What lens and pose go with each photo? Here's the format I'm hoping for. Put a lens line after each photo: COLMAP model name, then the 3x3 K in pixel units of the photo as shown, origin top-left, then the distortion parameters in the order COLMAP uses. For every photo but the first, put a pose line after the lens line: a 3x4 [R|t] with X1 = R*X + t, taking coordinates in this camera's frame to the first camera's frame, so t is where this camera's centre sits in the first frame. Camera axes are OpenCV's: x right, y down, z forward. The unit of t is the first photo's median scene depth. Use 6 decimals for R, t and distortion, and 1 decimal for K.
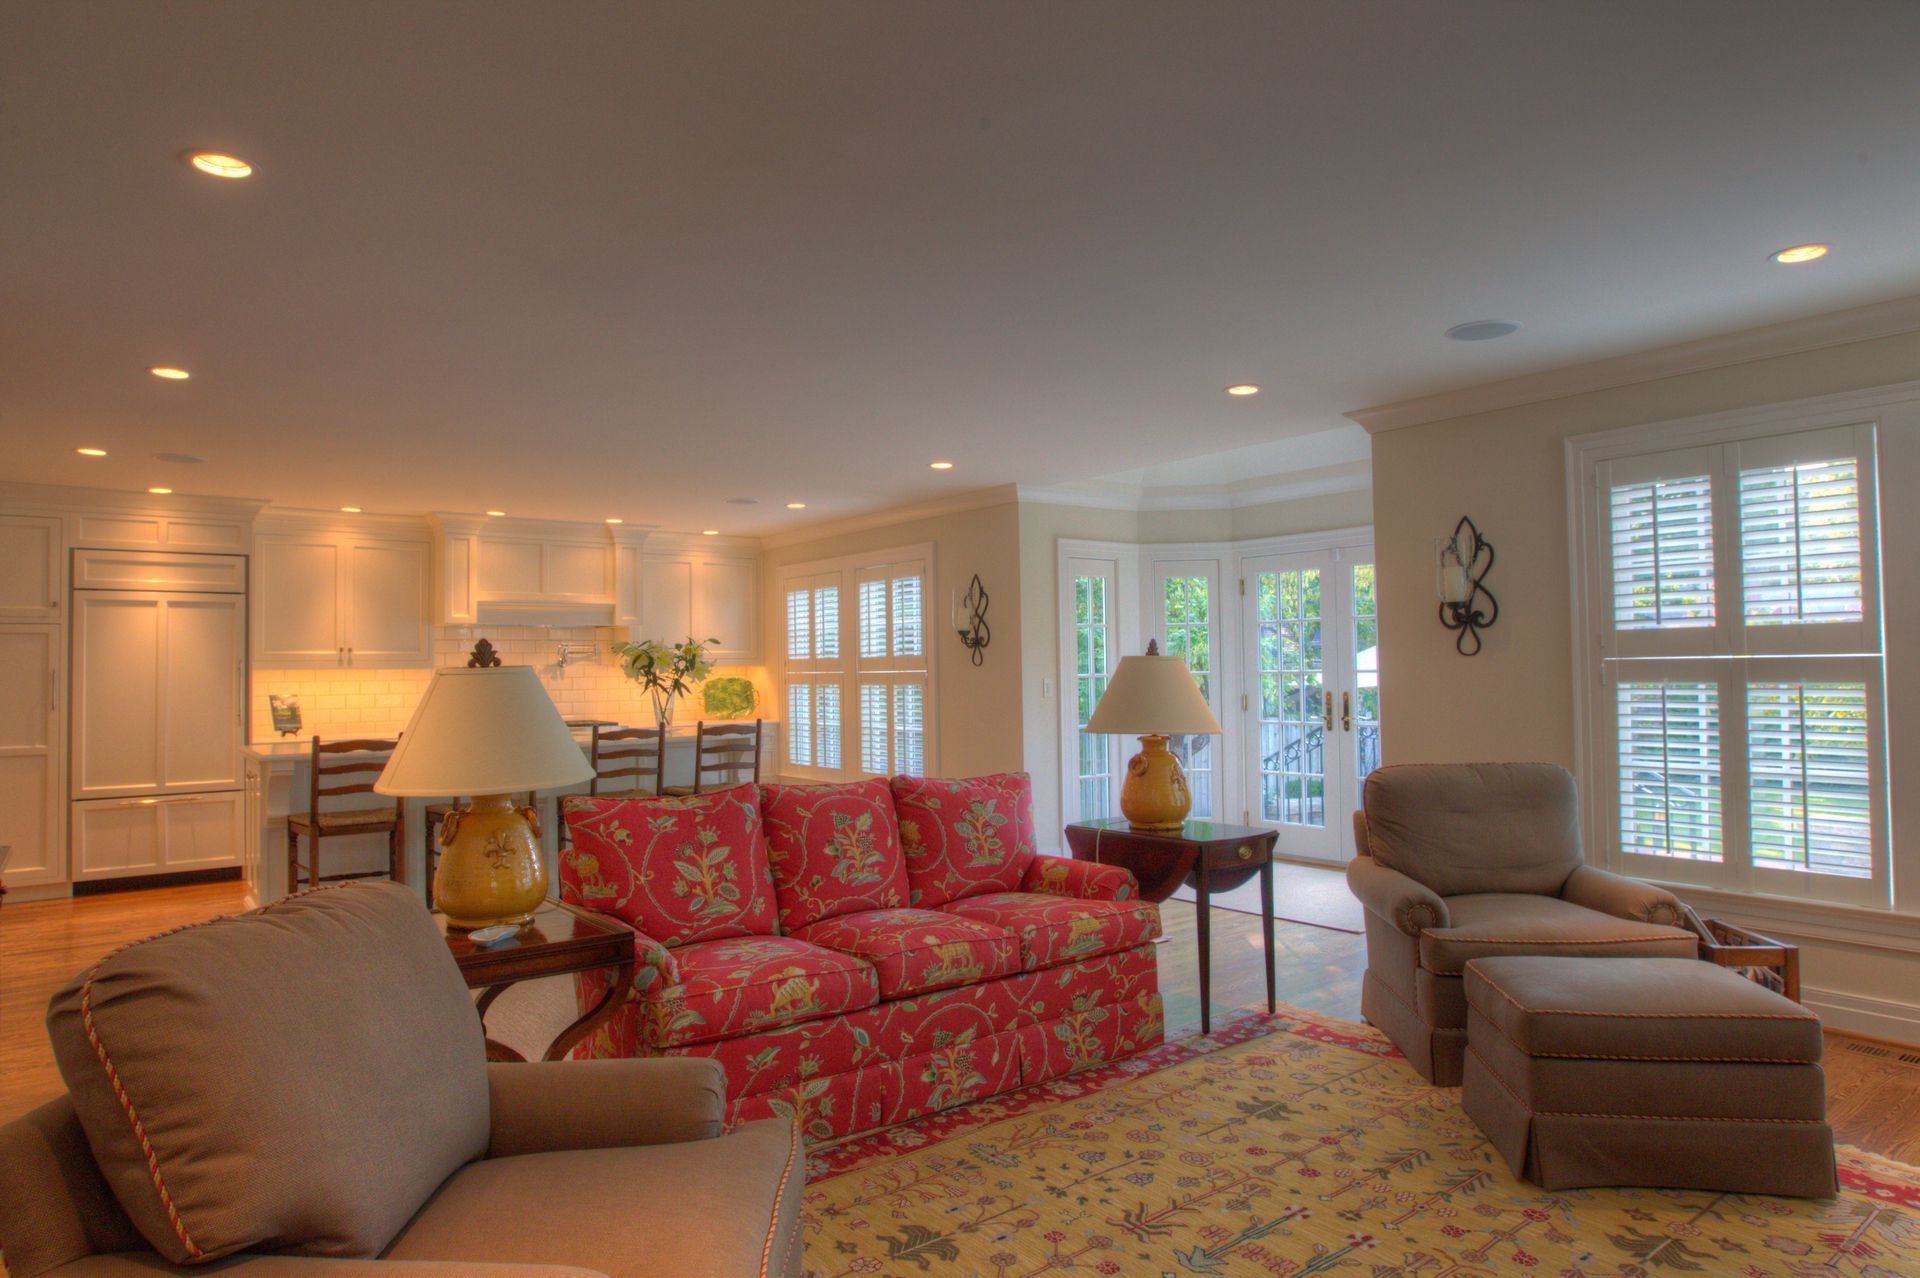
lens RADIAL K [[1129.0, 0, 944.1], [0, 1129.0, 633.1], [0, 0, 1]] dist [-0.057586, 0.024409]
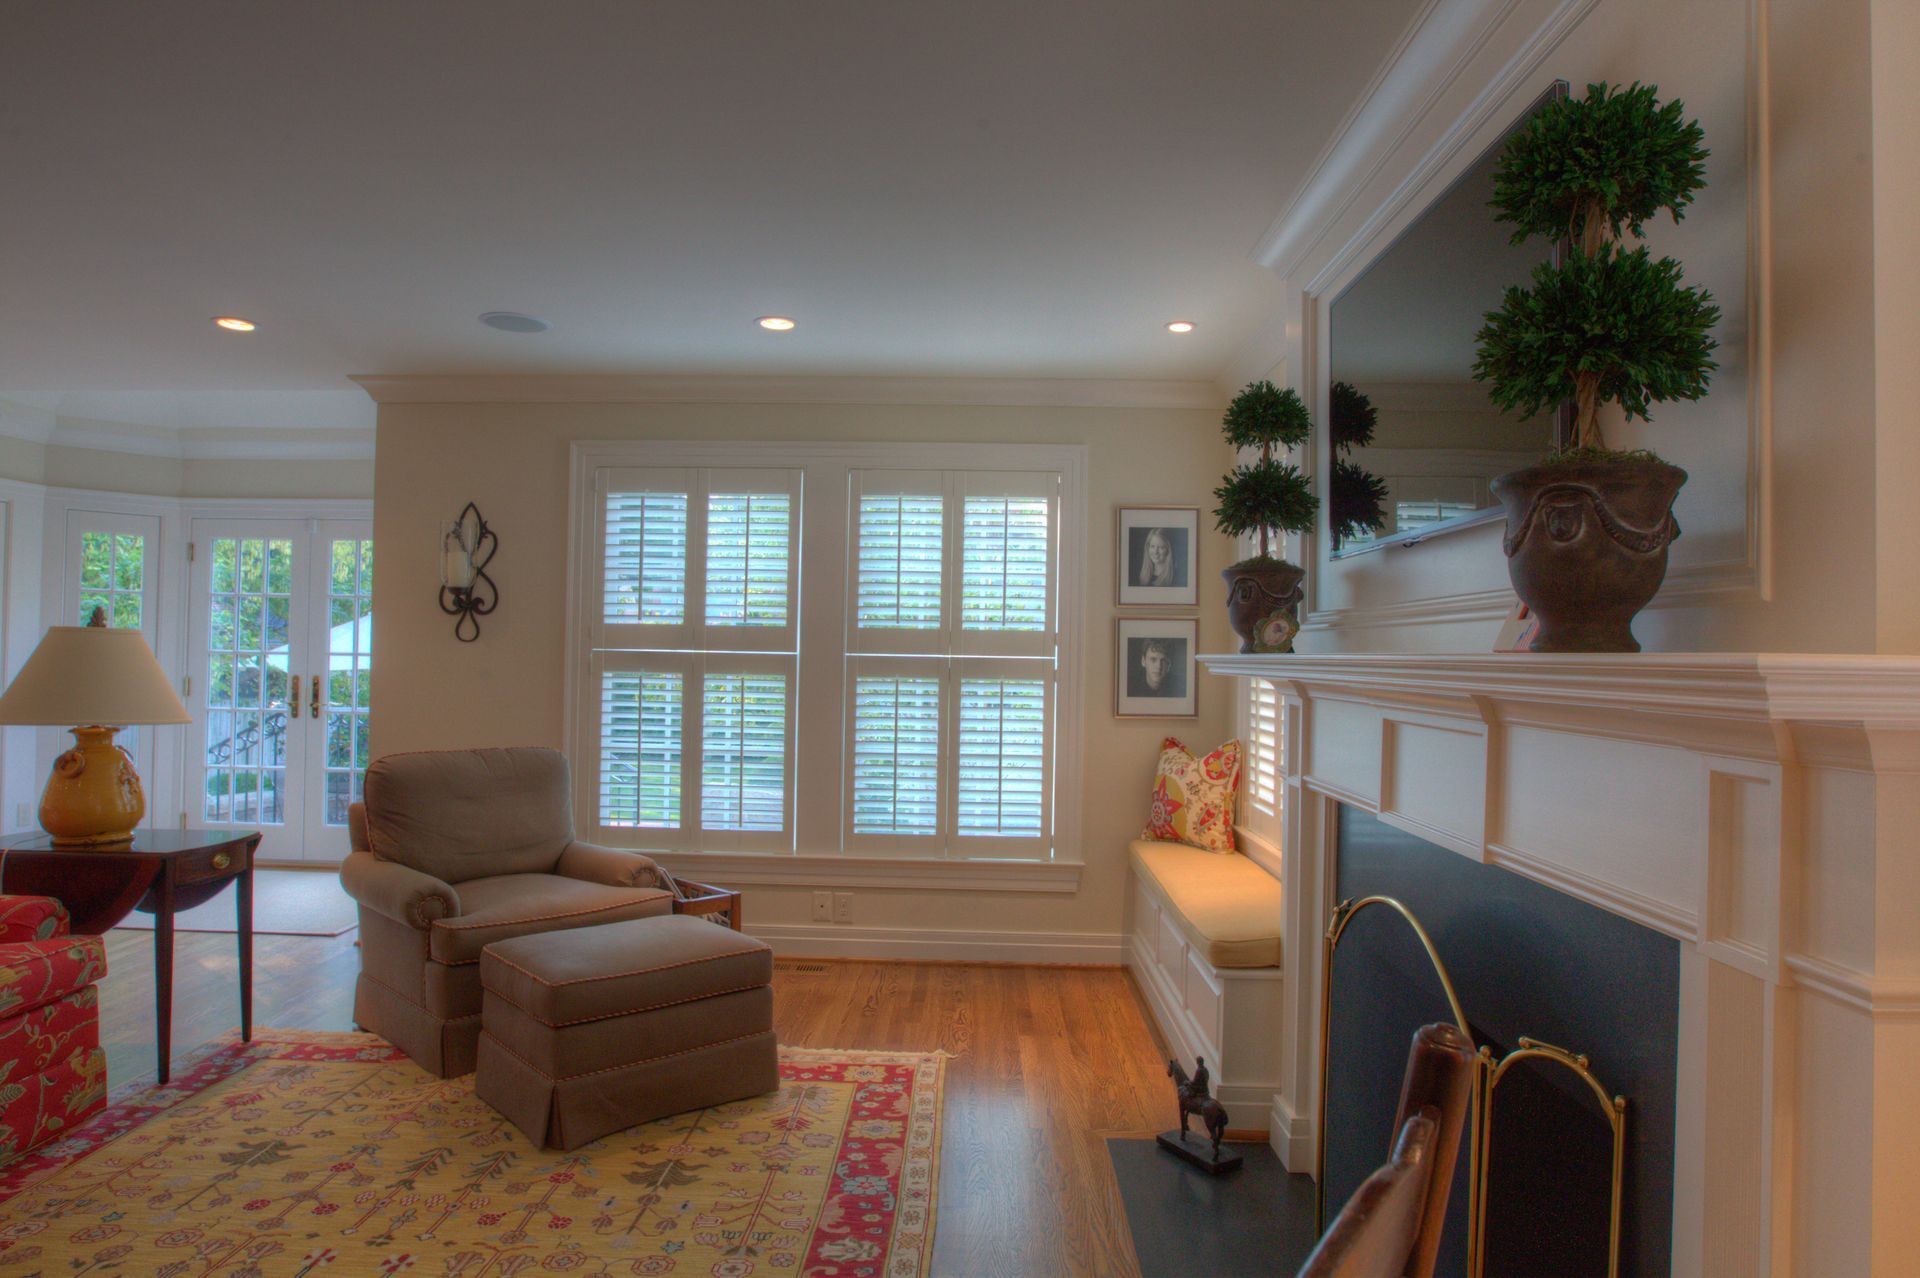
lens RADIAL K [[1129.0, 0, 944.1], [0, 1129.0, 633.1], [0, 0, 1]] dist [-0.057586, 0.024409]
pose [[0.629526, 0.042206, 0.775832, -0.049696], [-0.051395, 0.998599, -0.012622, 0.004093], [-0.775277, -0.031928, 0.630813, 0.047103]]
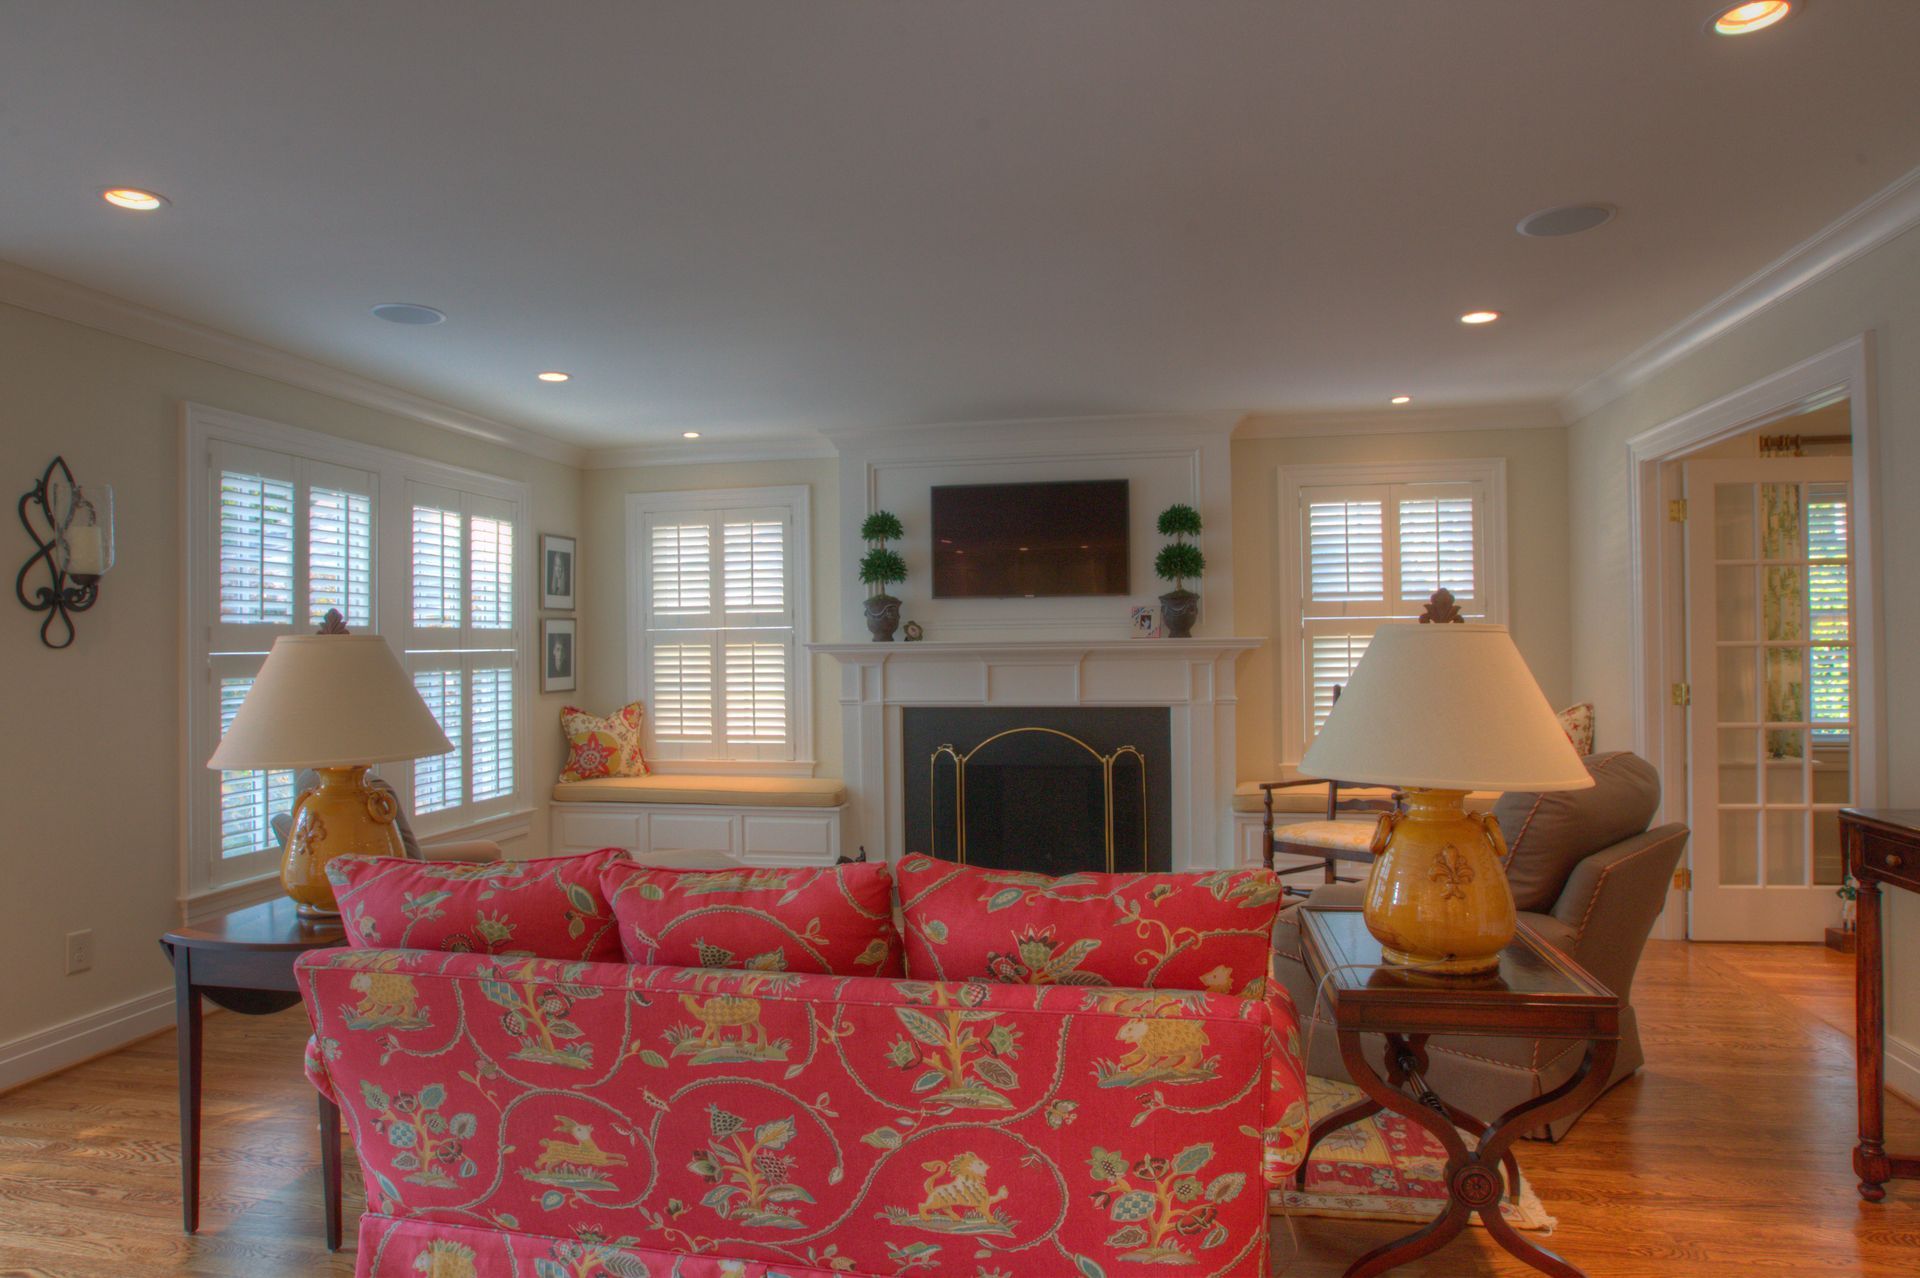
lens RADIAL K [[1129.0, 0, 944.1], [0, 1129.0, 633.1], [0, 0, 1]] dist [-0.057586, 0.024409]
pose [[-0.657834, 0.024713, 0.752757, -0.585601], [-0.008801, 0.999141, -0.040492, 0.044334], [-0.753112, -0.033262, -0.657051, 1.338690]]
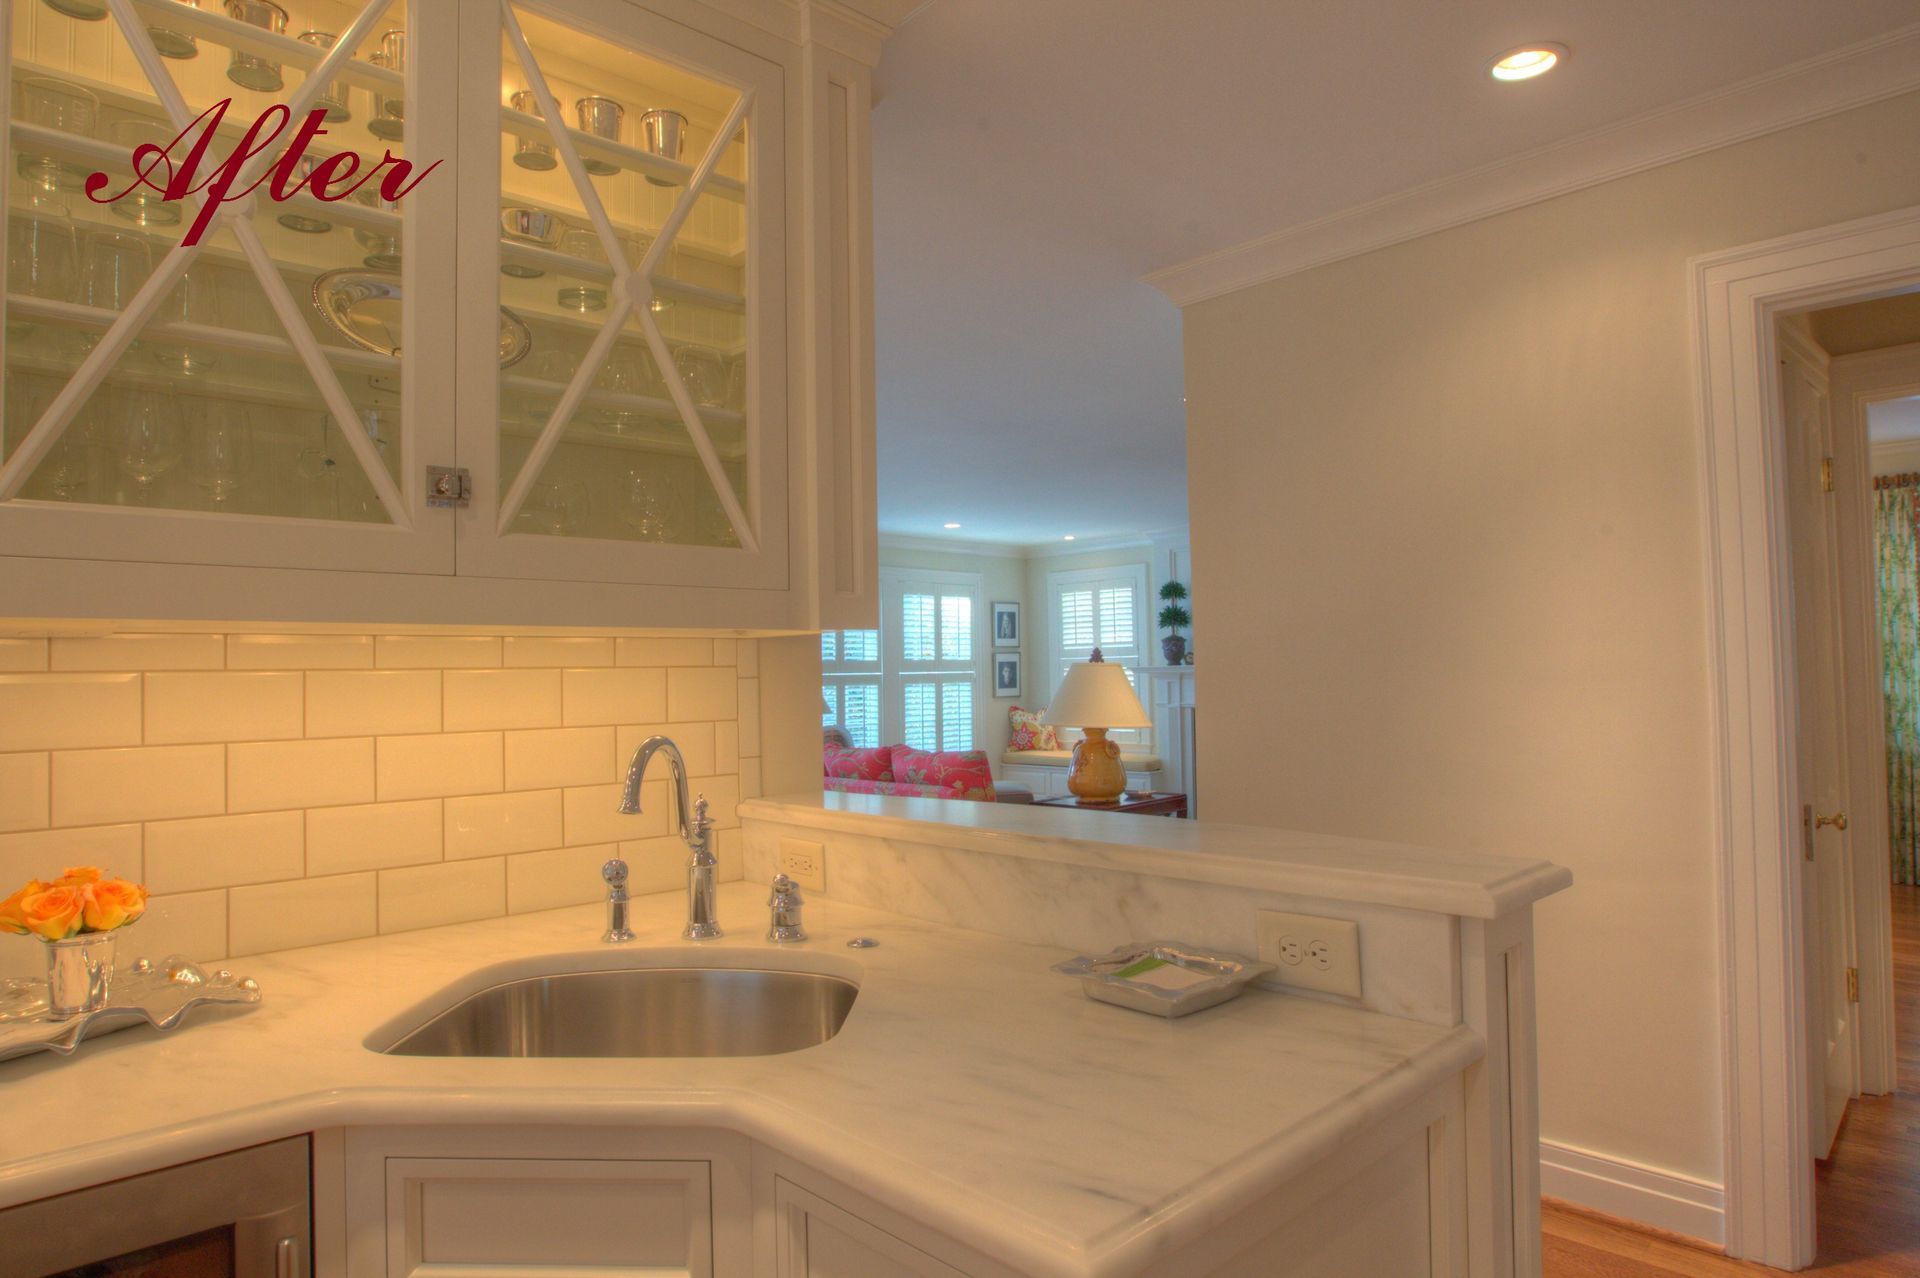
lens RADIAL K [[1129.0, 0, 944.1], [0, 1129.0, 633.1], [0, 0, 1]] dist [-0.057586, 0.024409]
pose [[-0.104199, 0.046342, 0.993476, -1.704605], [-0.017030, 0.998684, -0.048371, 0.049025], [-0.994411, -0.021959, -0.103272, 1.107859]]
